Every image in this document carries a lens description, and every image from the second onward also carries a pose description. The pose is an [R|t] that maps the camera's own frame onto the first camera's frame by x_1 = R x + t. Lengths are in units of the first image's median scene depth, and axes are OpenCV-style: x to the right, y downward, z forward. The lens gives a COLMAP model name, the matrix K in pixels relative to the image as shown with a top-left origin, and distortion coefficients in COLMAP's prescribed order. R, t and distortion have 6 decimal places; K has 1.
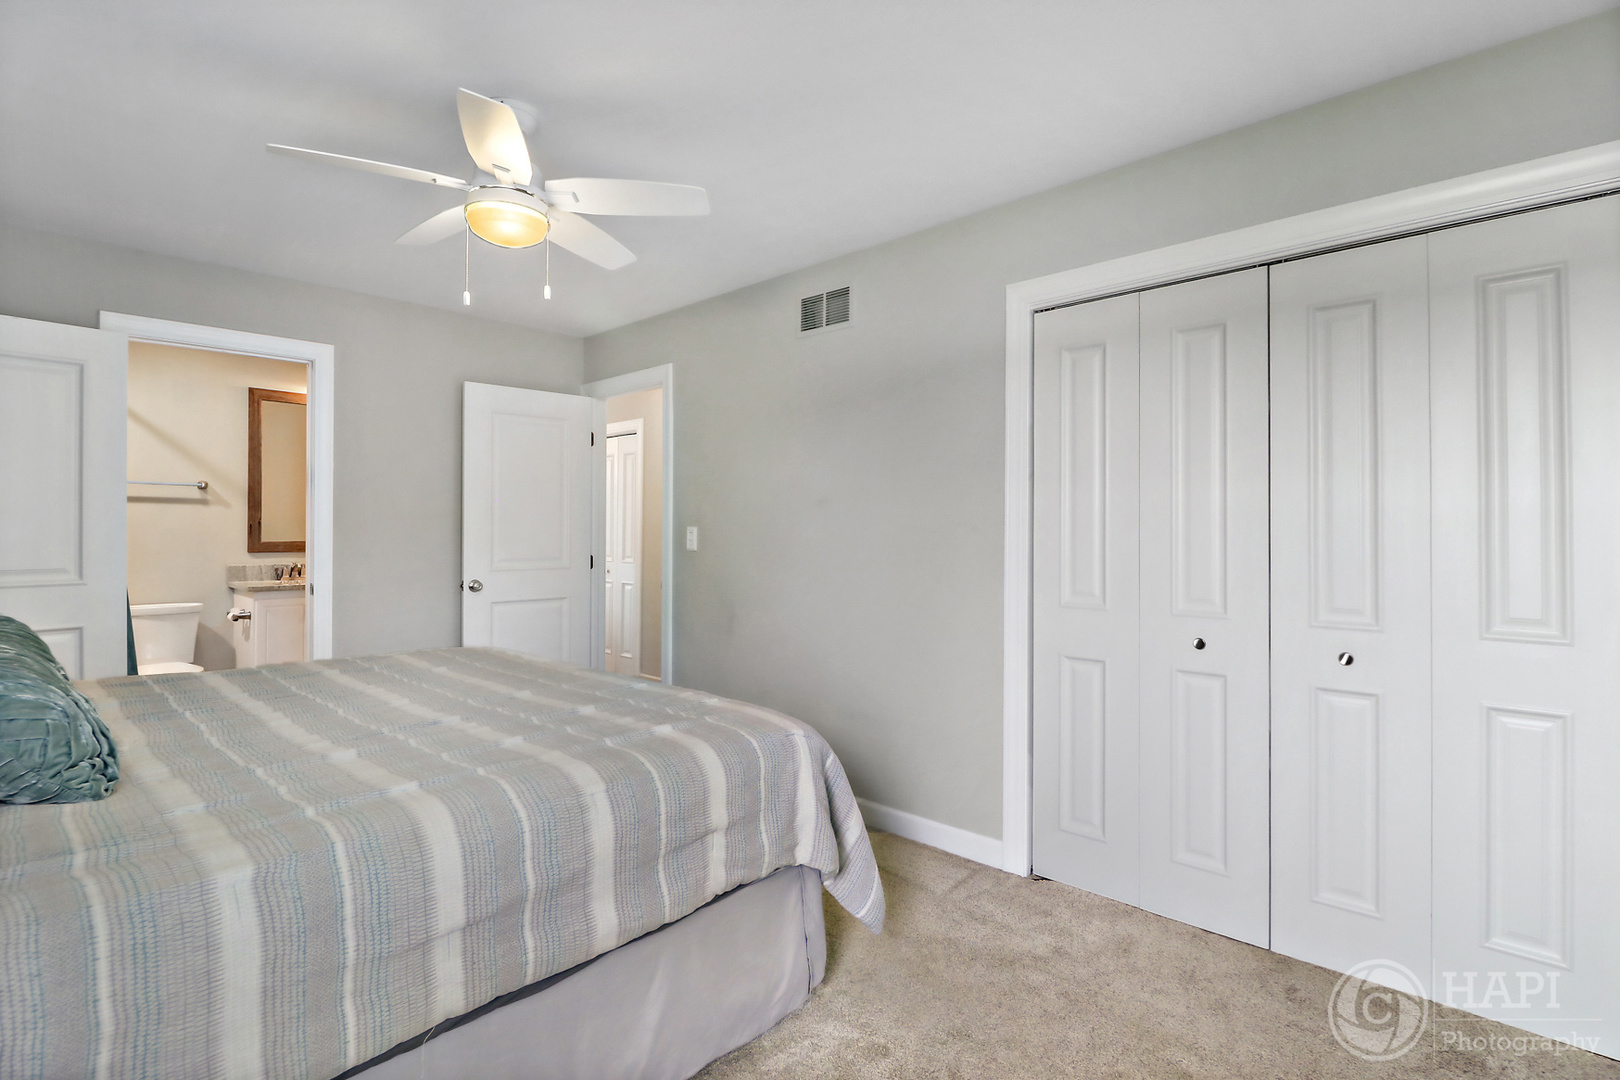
lens RADIAL K [[757.9, 0, 810.0], [0, 757.9, 540.0], [0, 0, 1]] dist [-0.003666, -0.000639]
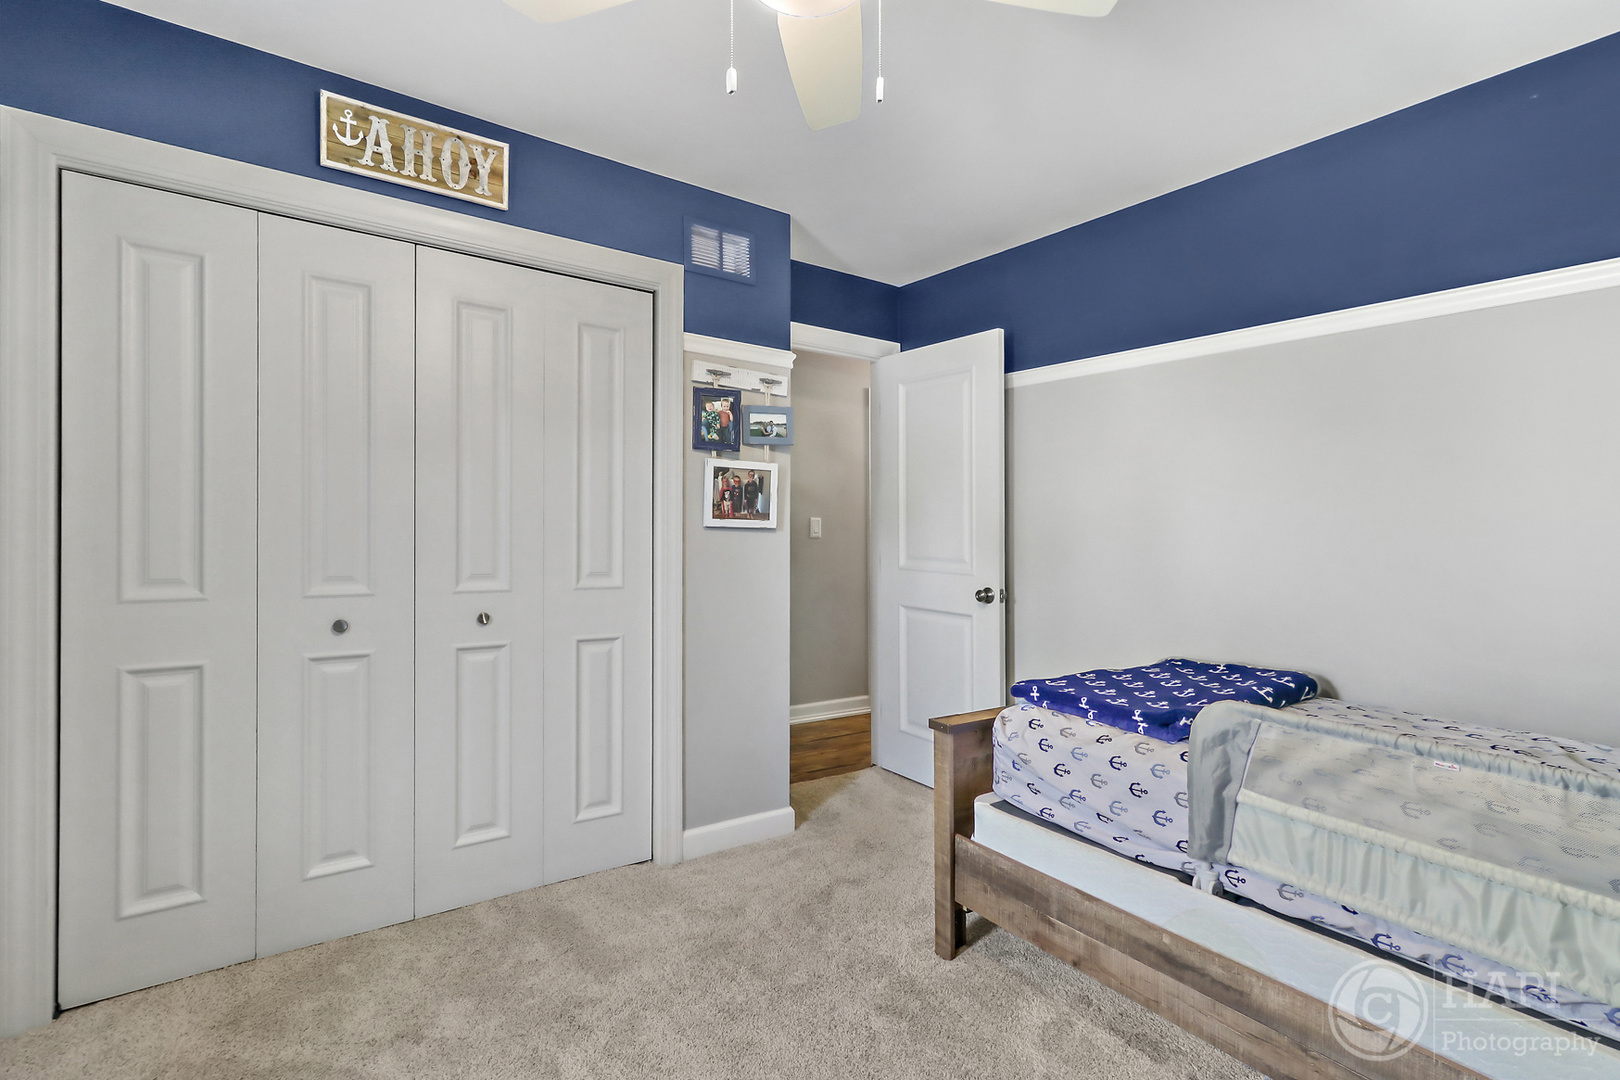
lens RADIAL K [[767.5, 0, 812.8], [0, 767.5, 514.3], [0, 0, 1]] dist [-0.001866, -0.001040]
pose [[0.219266, 0.006480, 0.975644, -0.230990], [-0.013221, 0.999906, -0.003670, -0.001647], [-0.975575, -0.012094, 0.219331, 0.212298]]
